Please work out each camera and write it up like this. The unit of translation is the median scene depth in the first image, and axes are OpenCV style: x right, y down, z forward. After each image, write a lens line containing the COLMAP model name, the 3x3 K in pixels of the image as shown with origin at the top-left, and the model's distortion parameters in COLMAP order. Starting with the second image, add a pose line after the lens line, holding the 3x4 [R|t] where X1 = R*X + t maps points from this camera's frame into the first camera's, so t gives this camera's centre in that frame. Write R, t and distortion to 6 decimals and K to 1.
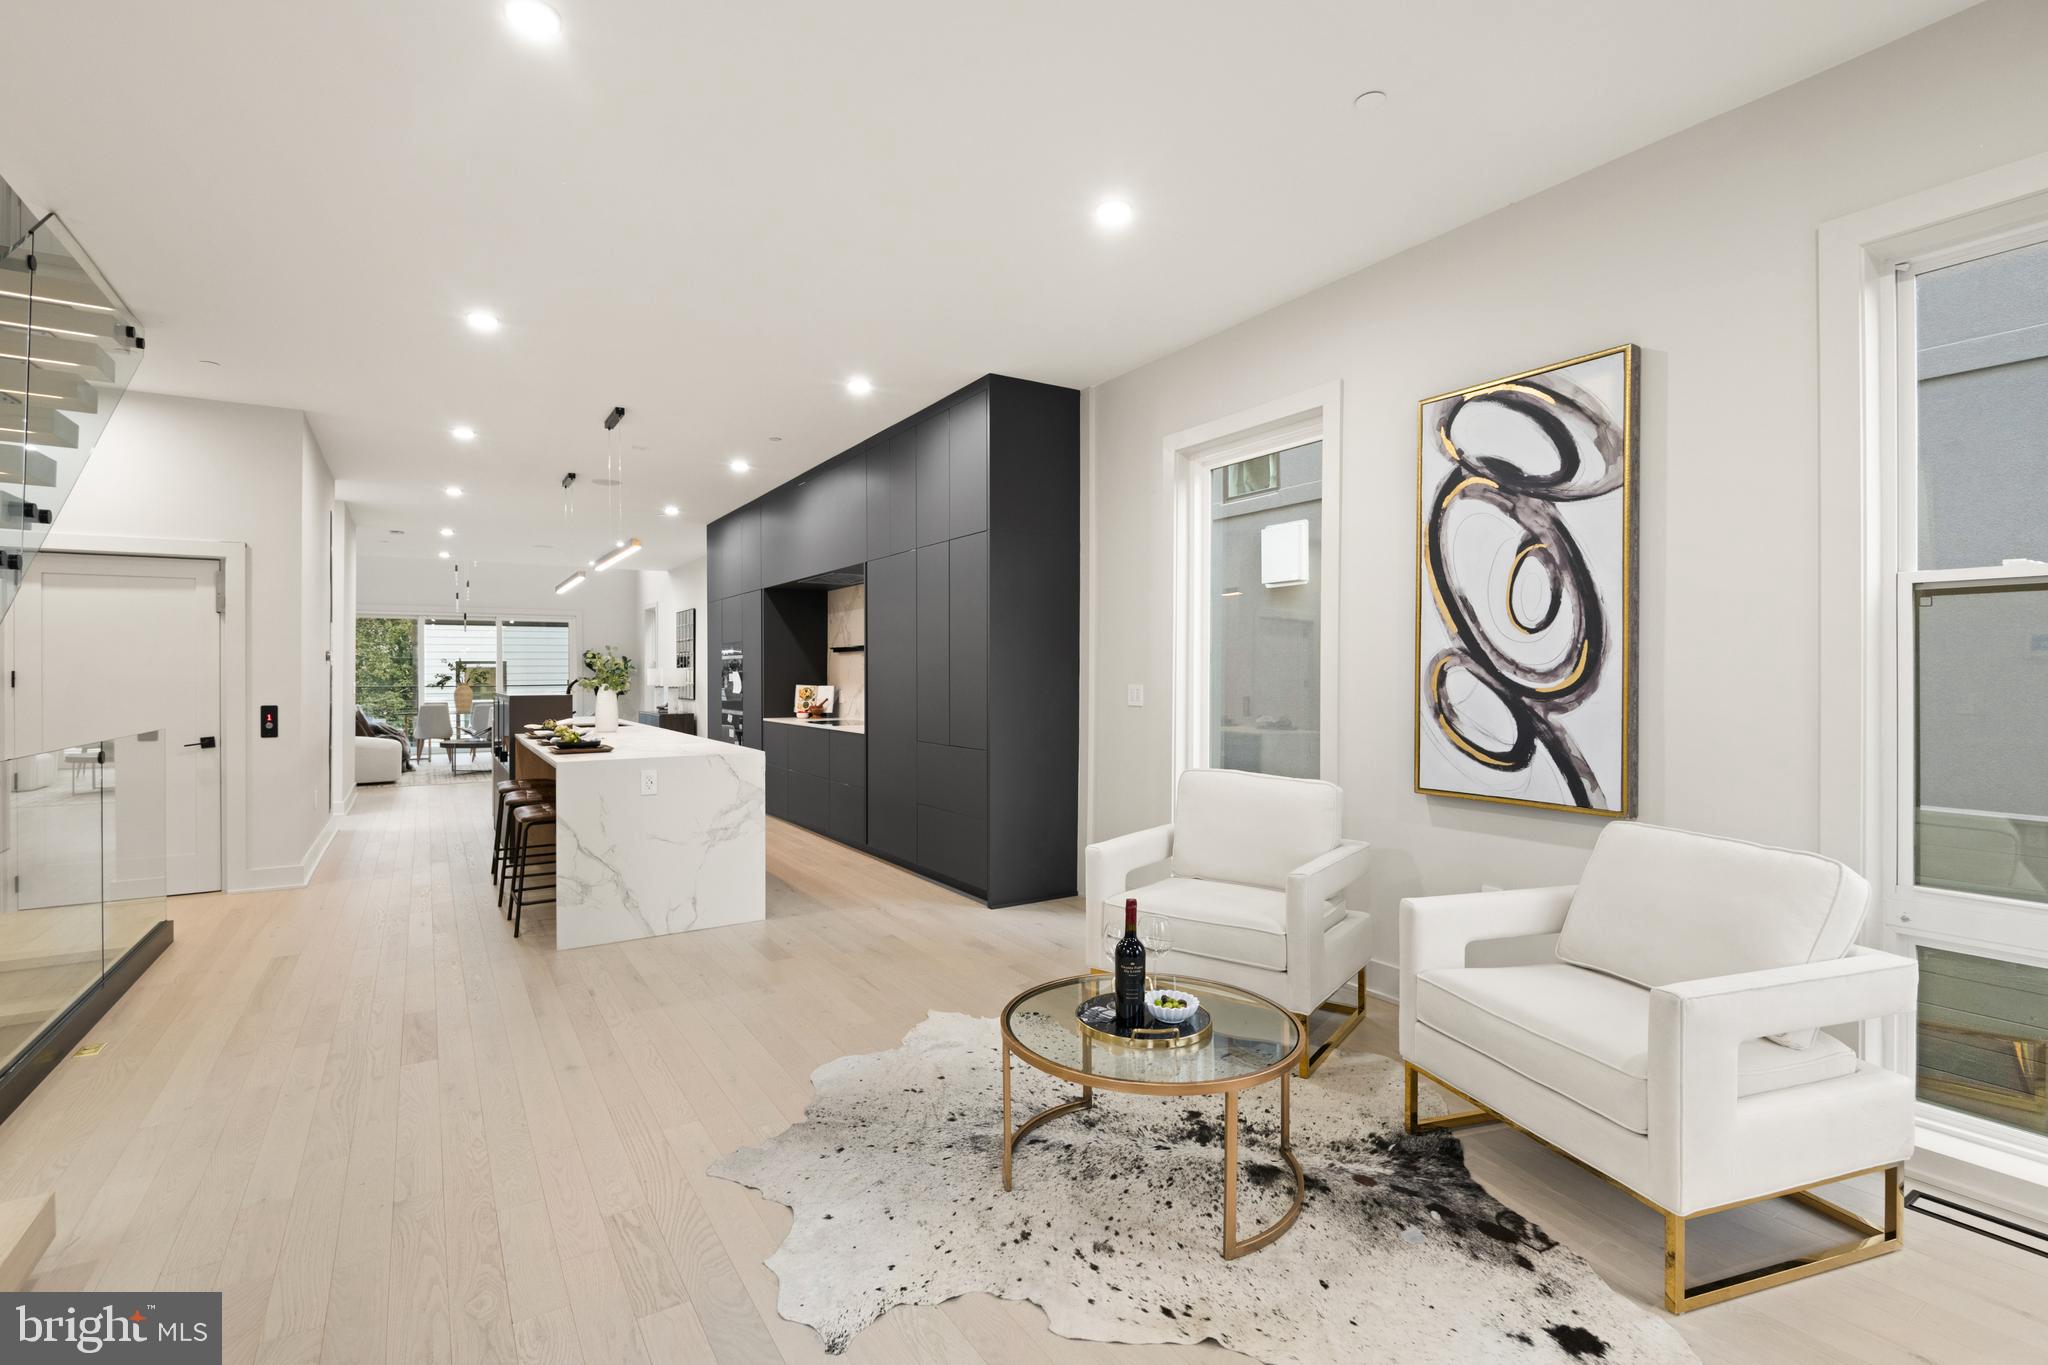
lens RADIAL K [[950.8, 0, 1021.0], [0, 950.8, 668.9], [0, 0, 1]] dist [0.035781, -0.034873]
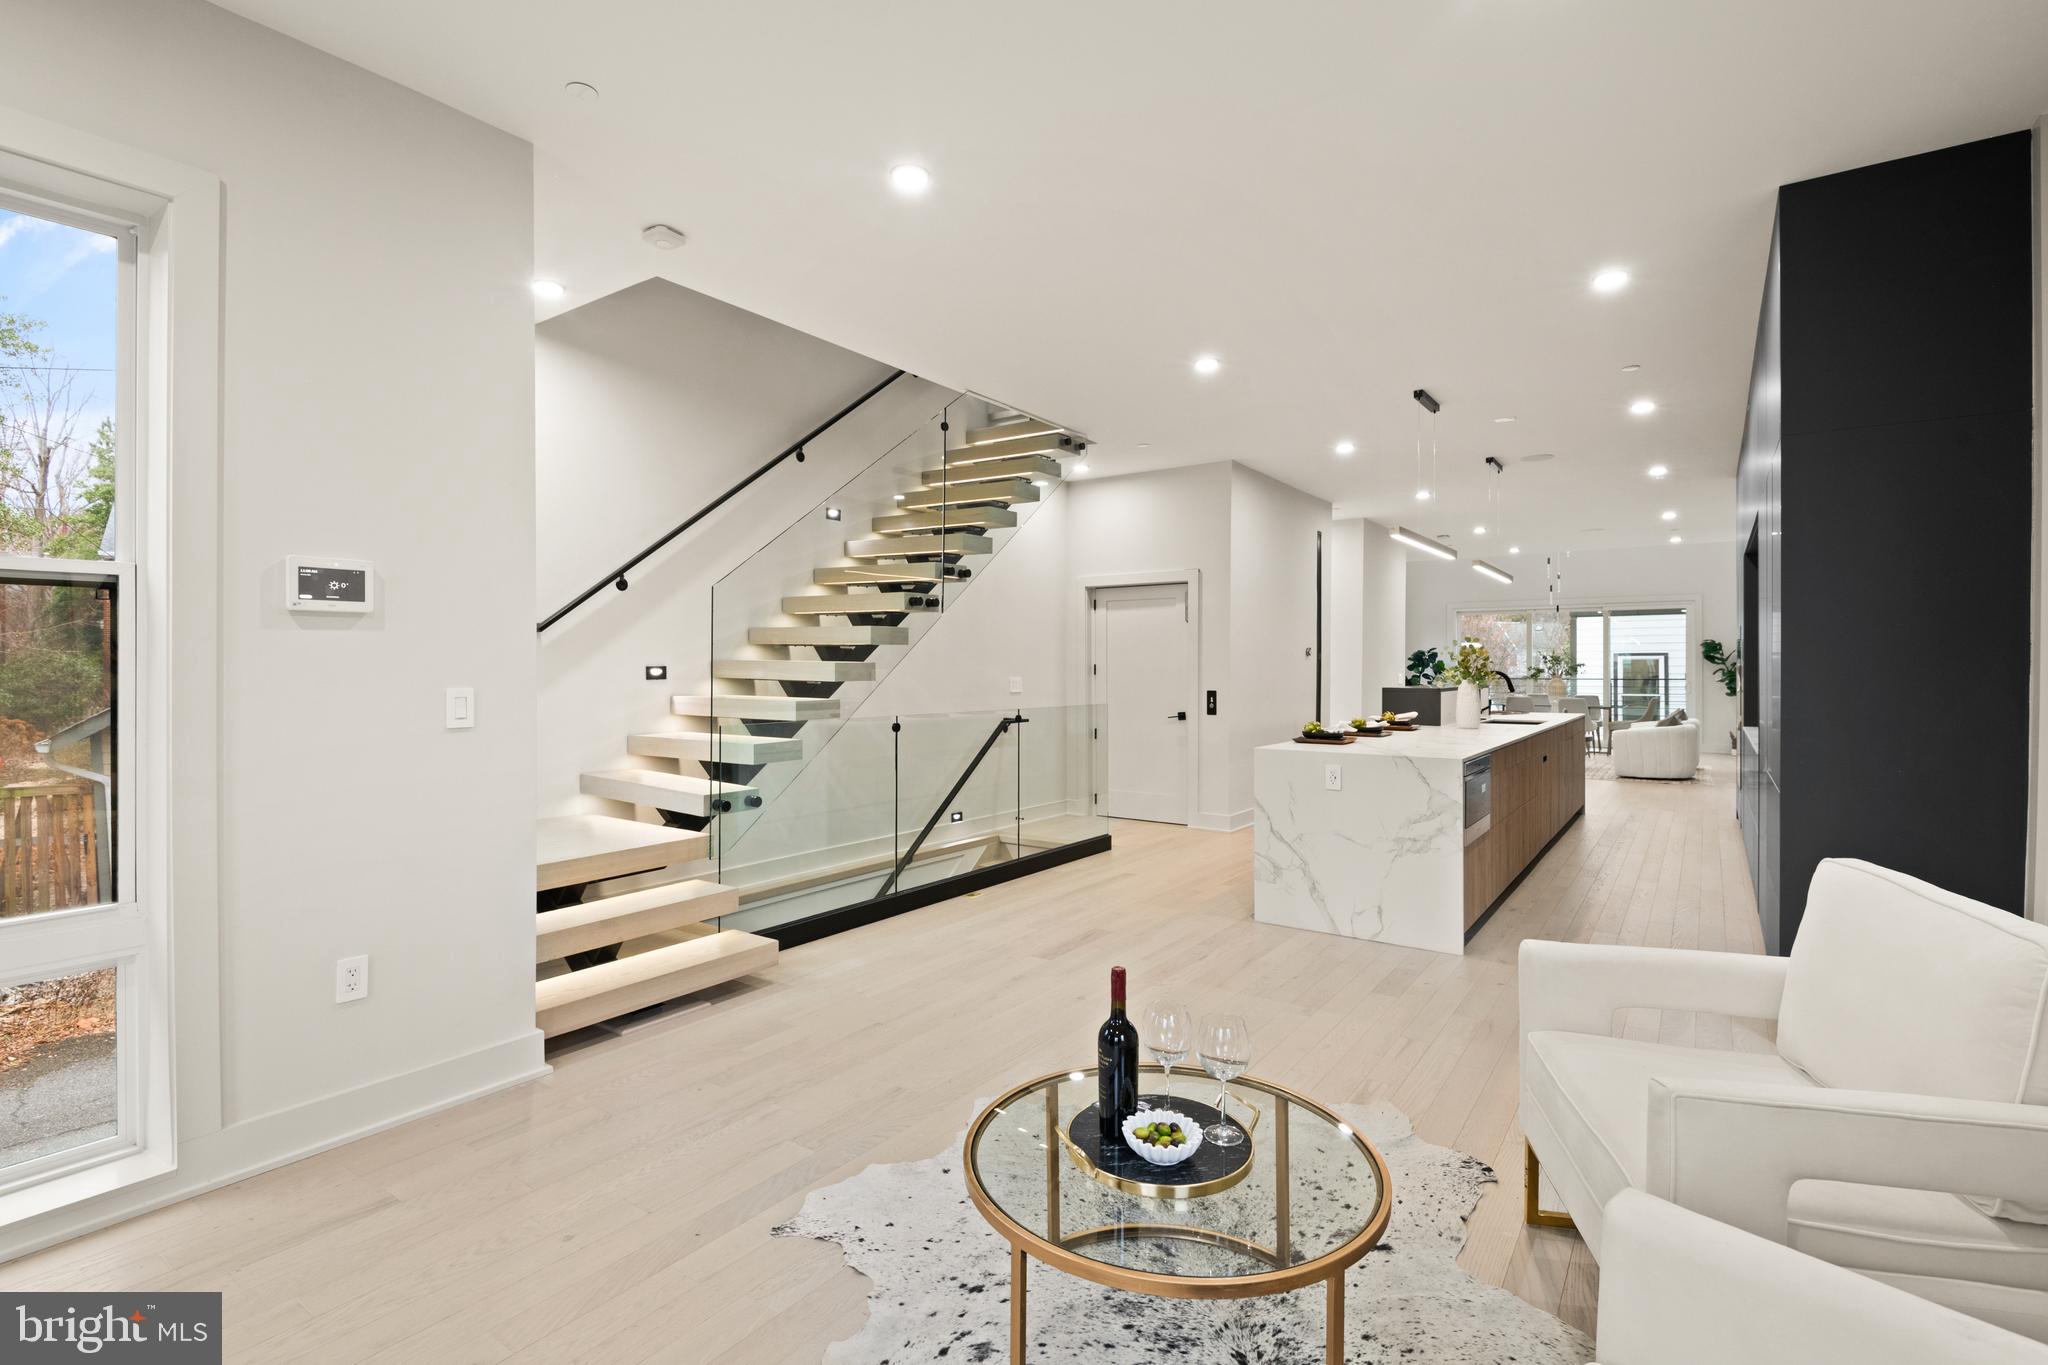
lens RADIAL K [[950.8, 0, 1021.0], [0, 950.8, 668.9], [0, 0, 1]] dist [0.035781, -0.034873]
pose [[0.361745, 0.004826, -0.932264, 0.395191], [0.002691, 0.999977, 0.006221, -0.000376], [0.932273, -0.004759, 0.361724, 0.327260]]
